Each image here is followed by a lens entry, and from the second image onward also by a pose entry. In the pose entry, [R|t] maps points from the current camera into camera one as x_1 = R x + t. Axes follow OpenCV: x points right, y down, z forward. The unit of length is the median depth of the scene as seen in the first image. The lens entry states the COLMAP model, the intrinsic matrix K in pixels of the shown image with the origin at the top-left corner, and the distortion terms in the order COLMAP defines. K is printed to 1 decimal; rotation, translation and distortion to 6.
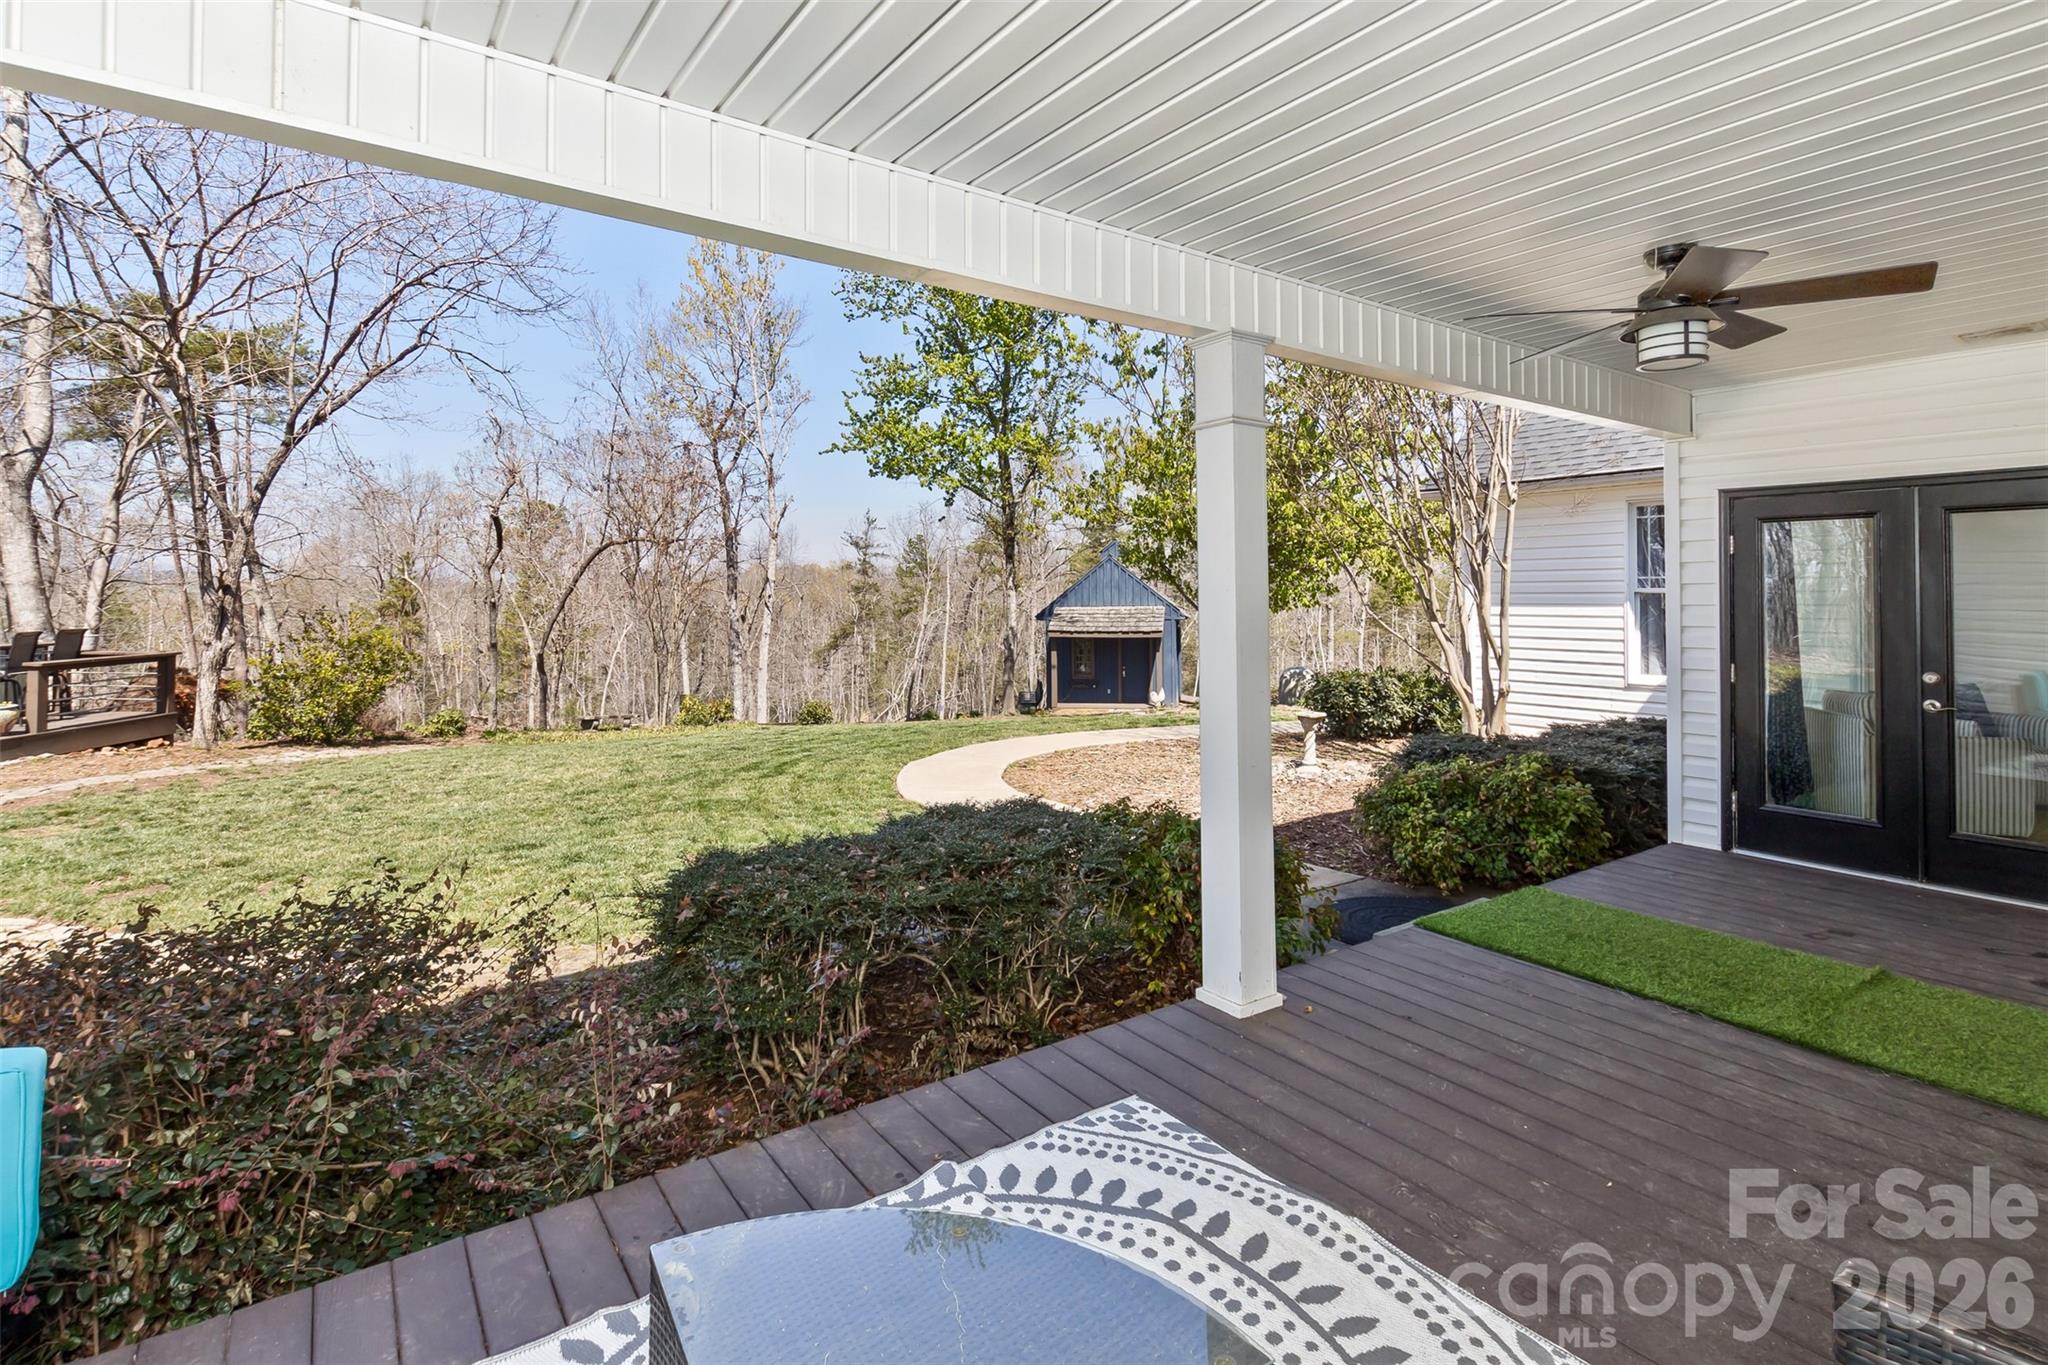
lens RADIAL K [[980.5, 0, 1020.6], [0, 980.5, 585.1], [0, 0, 1]] dist [-0.000205, -0.000169]
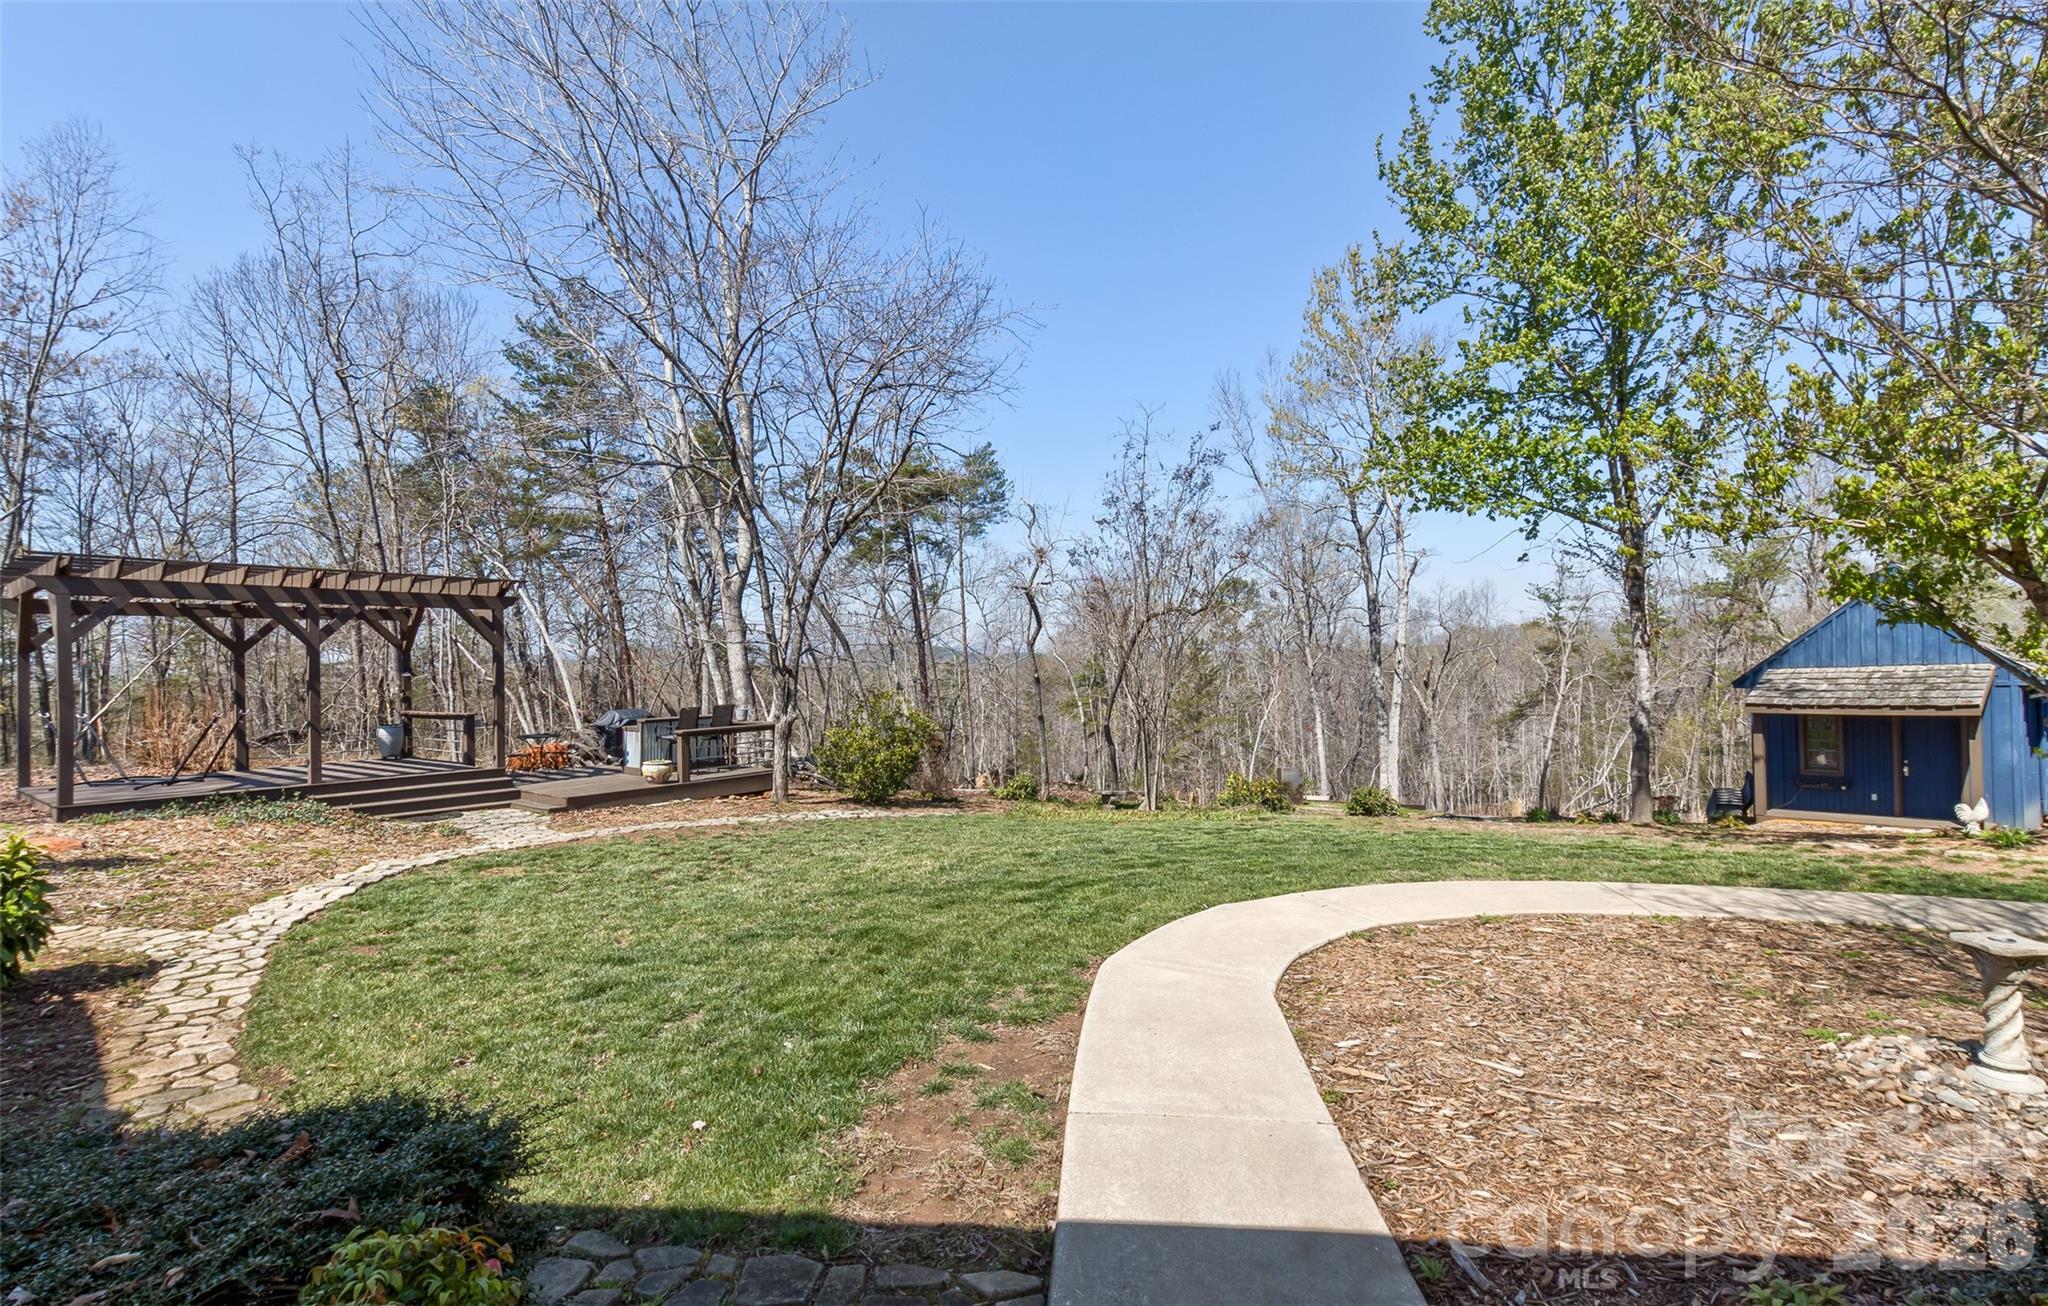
lens RADIAL K [[940.5, 0, 1023.6], [0, 940.5, 675.1], [0, 0, 1]] dist [0.001929, 0.000109]
pose [[0.739695, -0.016373, -0.672743, 0.118459], [0.033501, 0.999360, 0.012513, 0.001279], [0.672108, -0.031793, 0.739770, 0.202000]]
